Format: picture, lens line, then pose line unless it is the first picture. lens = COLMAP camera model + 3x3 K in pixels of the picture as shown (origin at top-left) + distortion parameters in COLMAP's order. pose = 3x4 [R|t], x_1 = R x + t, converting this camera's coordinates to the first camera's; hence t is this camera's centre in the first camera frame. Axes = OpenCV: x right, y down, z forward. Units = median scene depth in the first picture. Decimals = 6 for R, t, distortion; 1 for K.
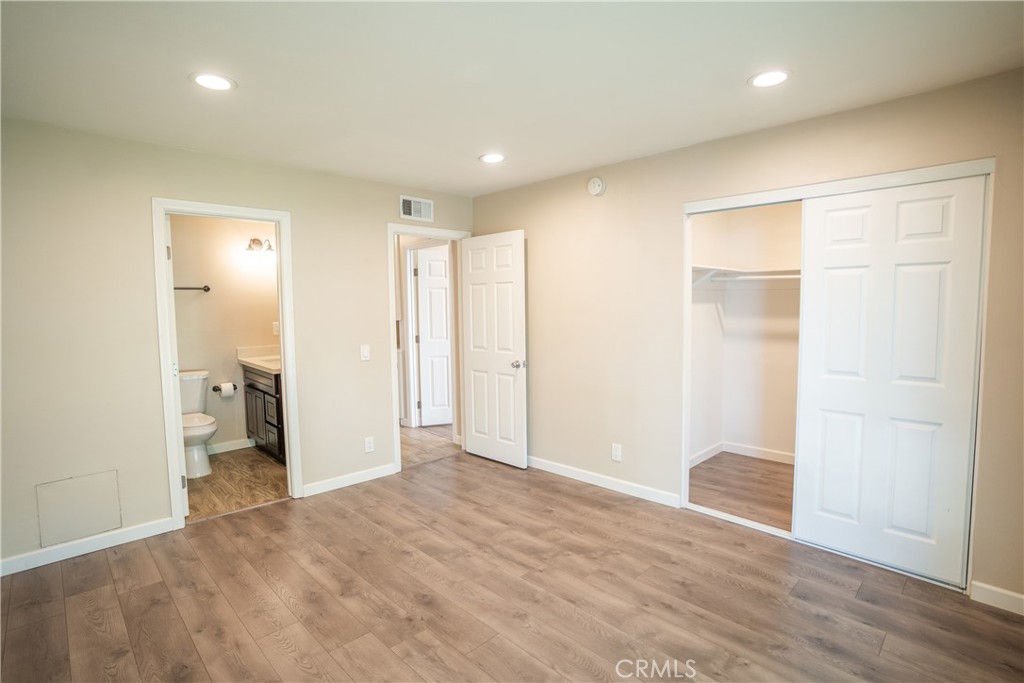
lens RADIAL K [[498.6, 0, 509.2], [0, 498.6, 337.9], [0, 0, 1]] dist [-0.069961, 0.029930]
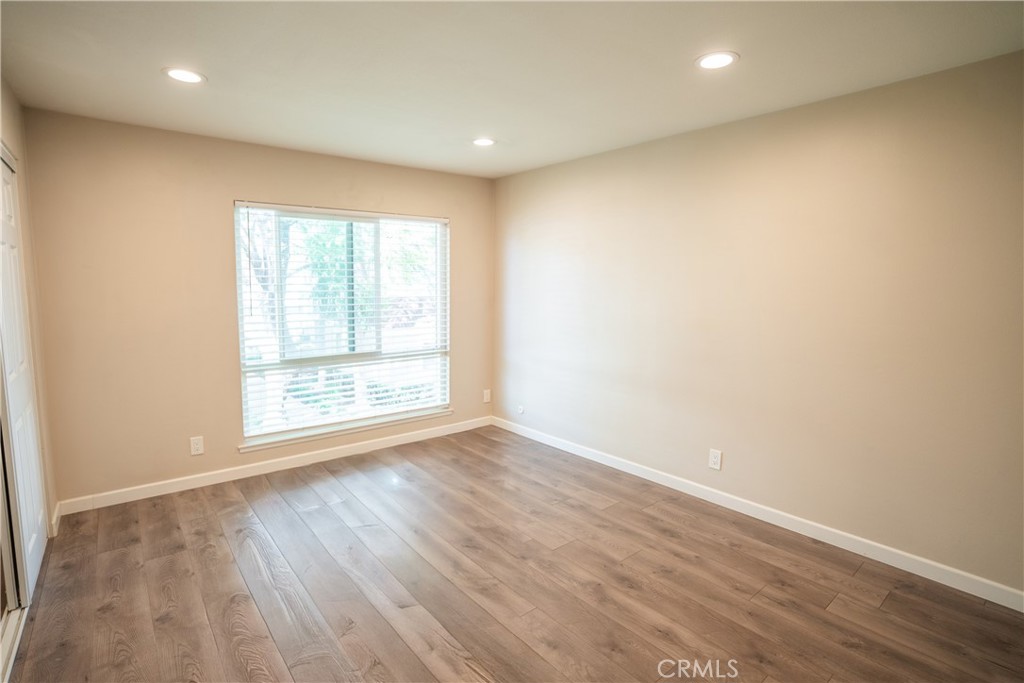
lens RADIAL K [[498.6, 0, 509.2], [0, 498.6, 337.9], [0, 0, 1]] dist [-0.069961, 0.029930]
pose [[-0.996620, -0.004629, 0.082021, -0.135514], [0.009952, 0.984256, 0.176469, -0.073465], [-0.081546, 0.176689, -0.980883, 1.055347]]
